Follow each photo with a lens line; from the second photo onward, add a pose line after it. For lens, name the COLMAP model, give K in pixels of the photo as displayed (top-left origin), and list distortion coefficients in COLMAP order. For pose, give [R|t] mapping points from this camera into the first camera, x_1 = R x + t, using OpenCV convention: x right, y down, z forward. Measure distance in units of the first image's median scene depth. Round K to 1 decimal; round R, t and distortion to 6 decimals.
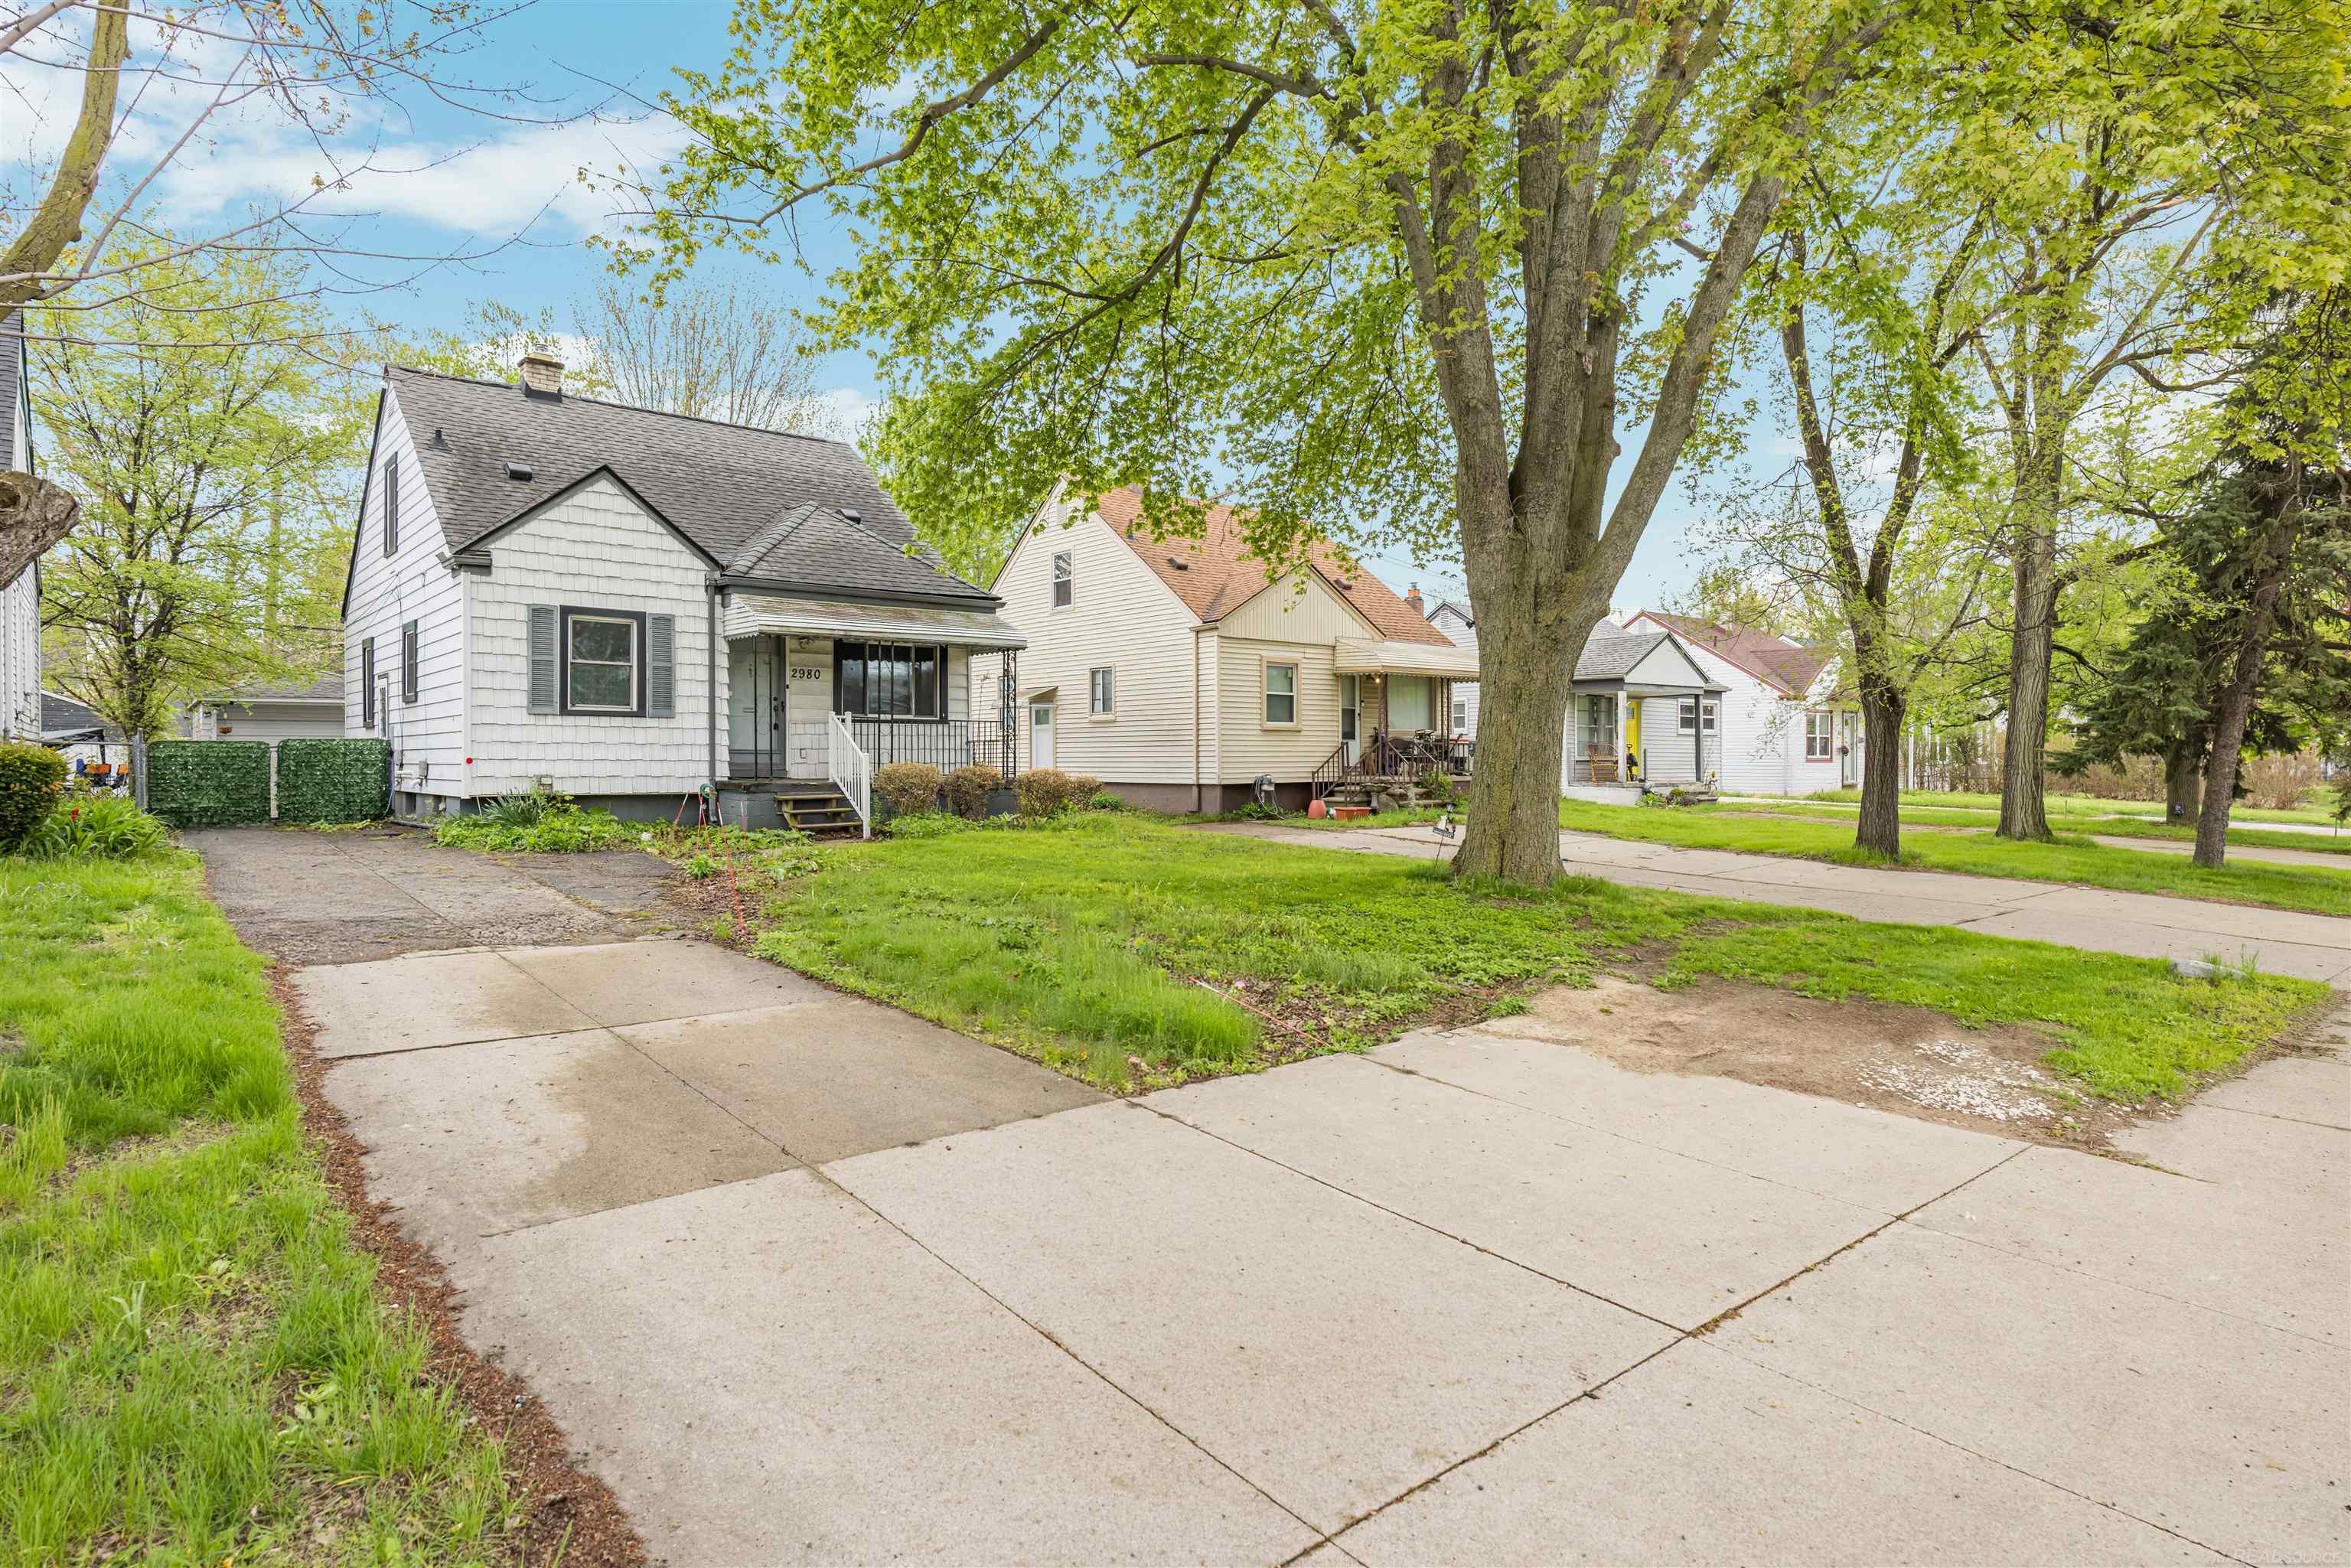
lens RADIAL K [[1279.9, 0, 1173.0], [0, 1279.9, 777.2], [0, 0, 1]] dist [-0.005203, -0.000733]
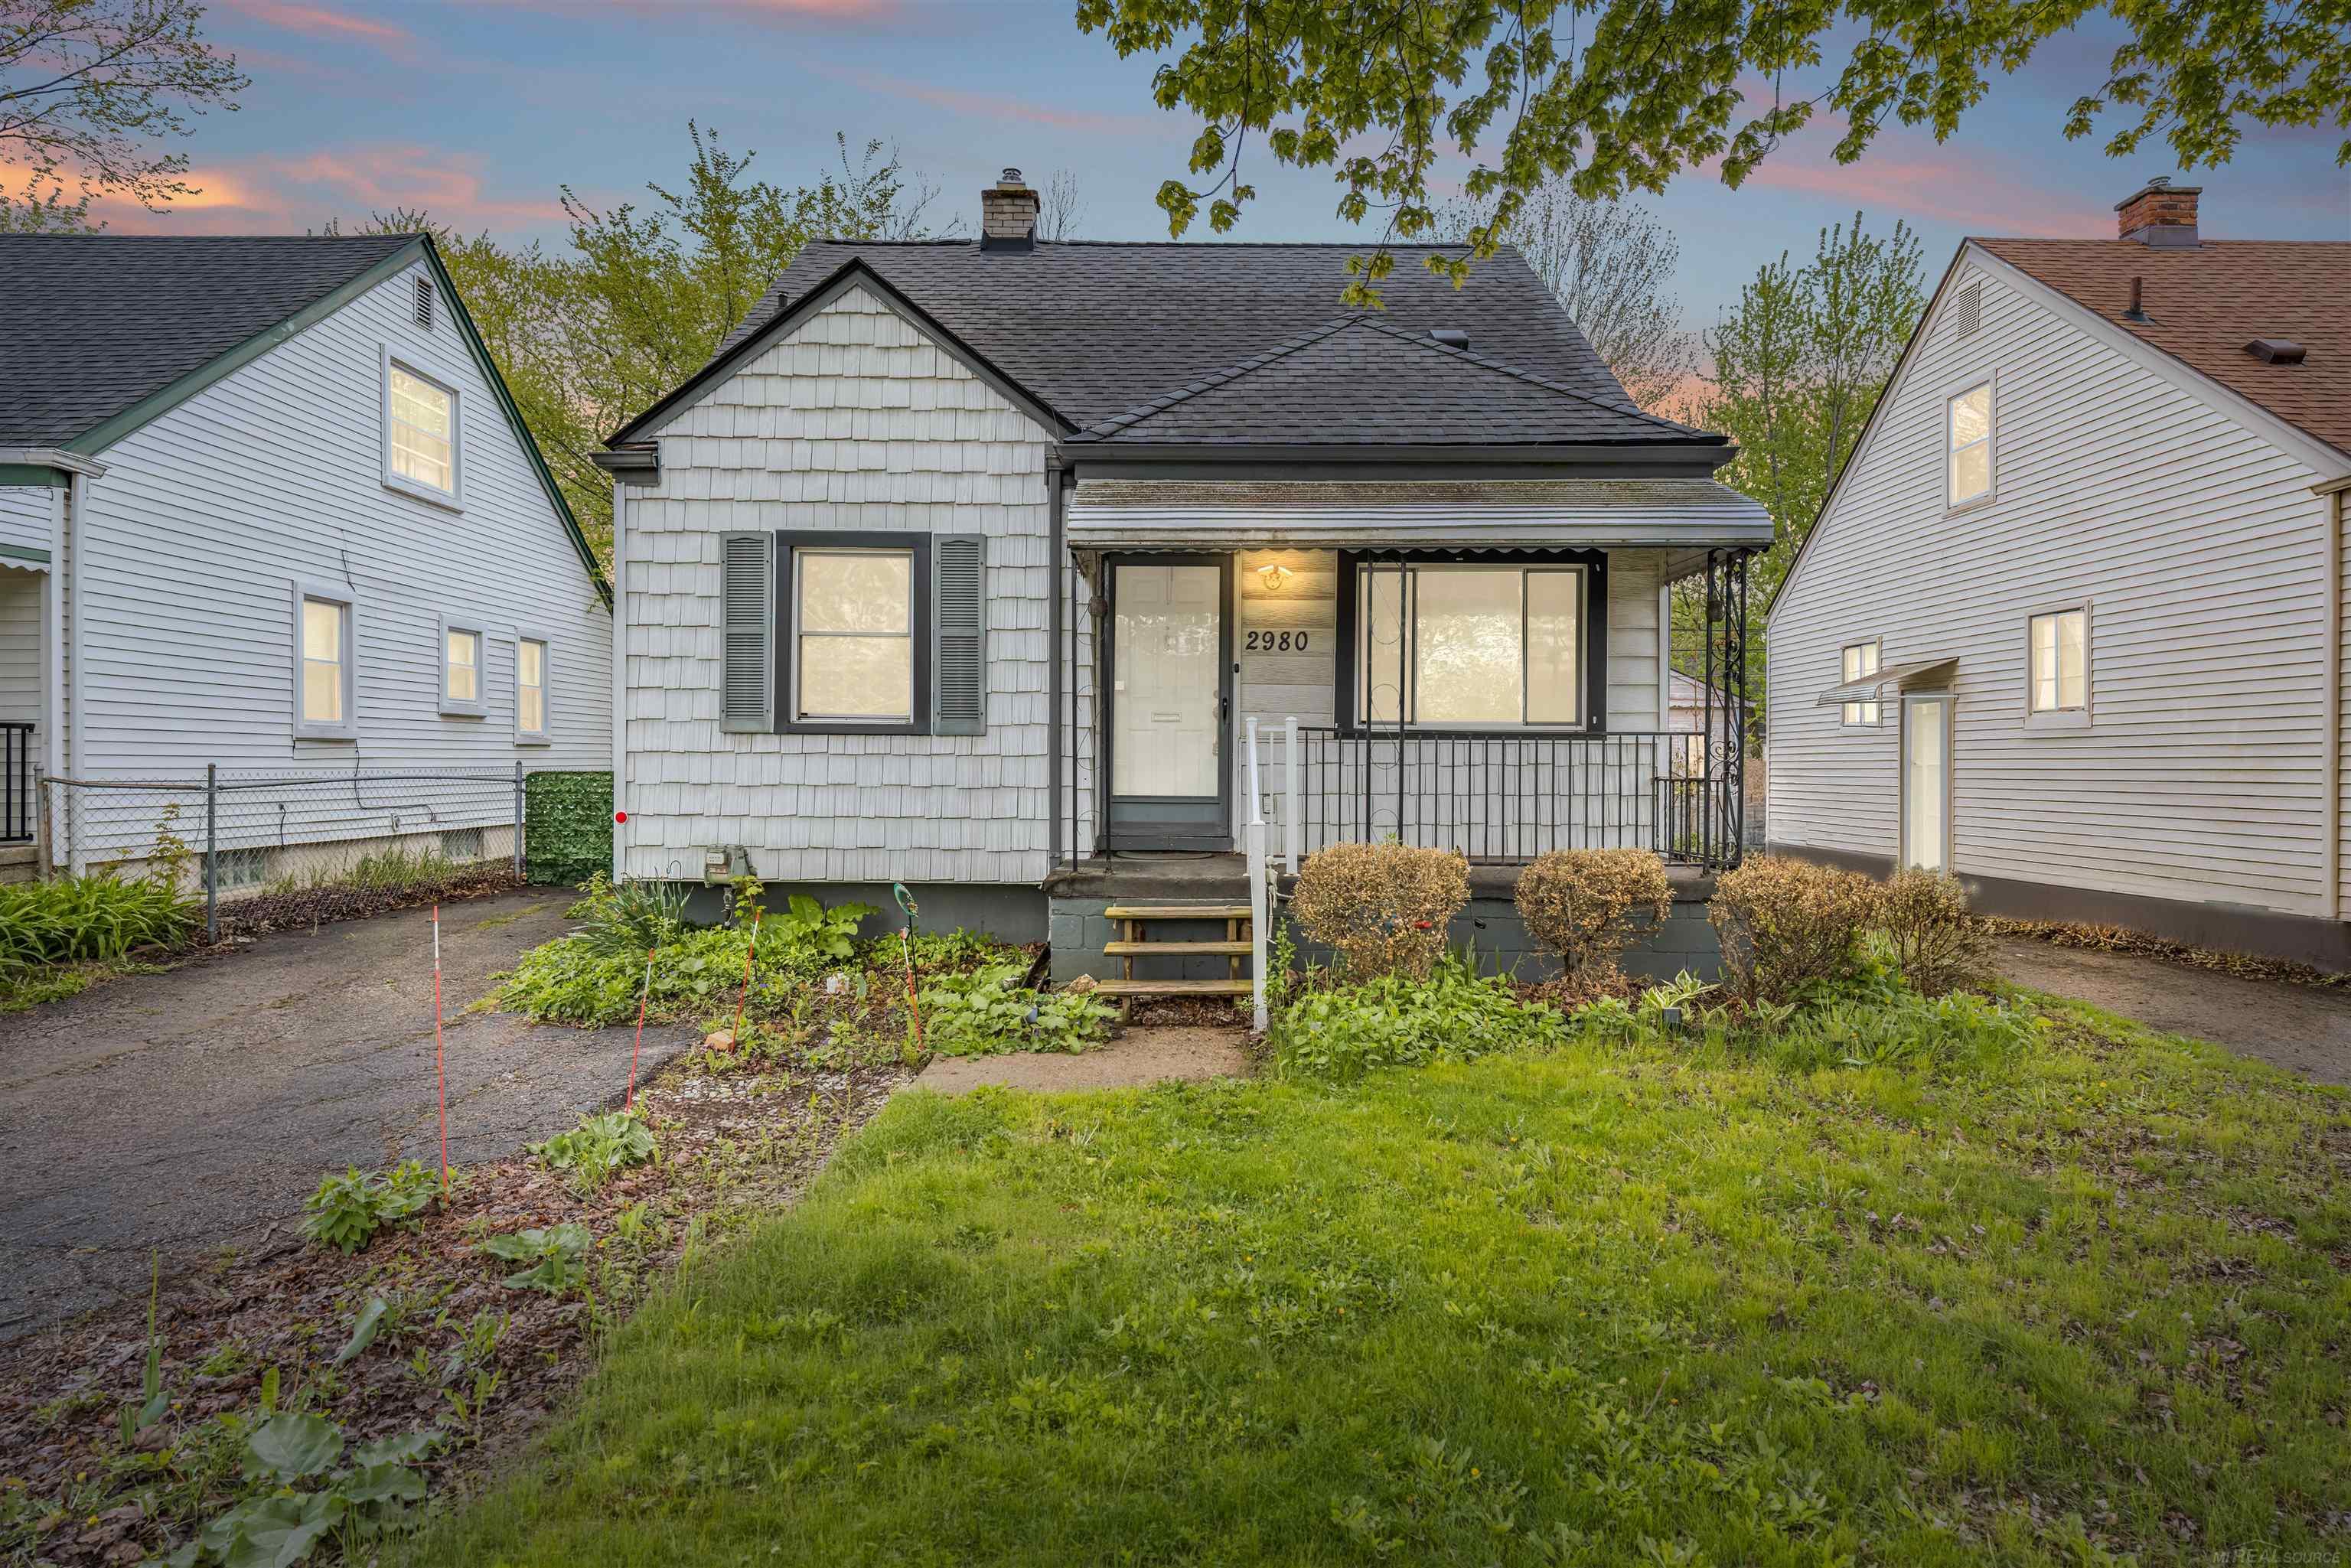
lens RADIAL K [[1279.9, 0, 1167.8], [0, 1279.9, 770.6], [0, 0, 1]] dist [-0.005203, -0.000733]
pose [[0.762491, 0.007094, -0.646960, -0.002933], [-0.014044, 0.999886, -0.005589, -0.030683], [0.646846, 0.013348, 0.762504, 0.661363]]
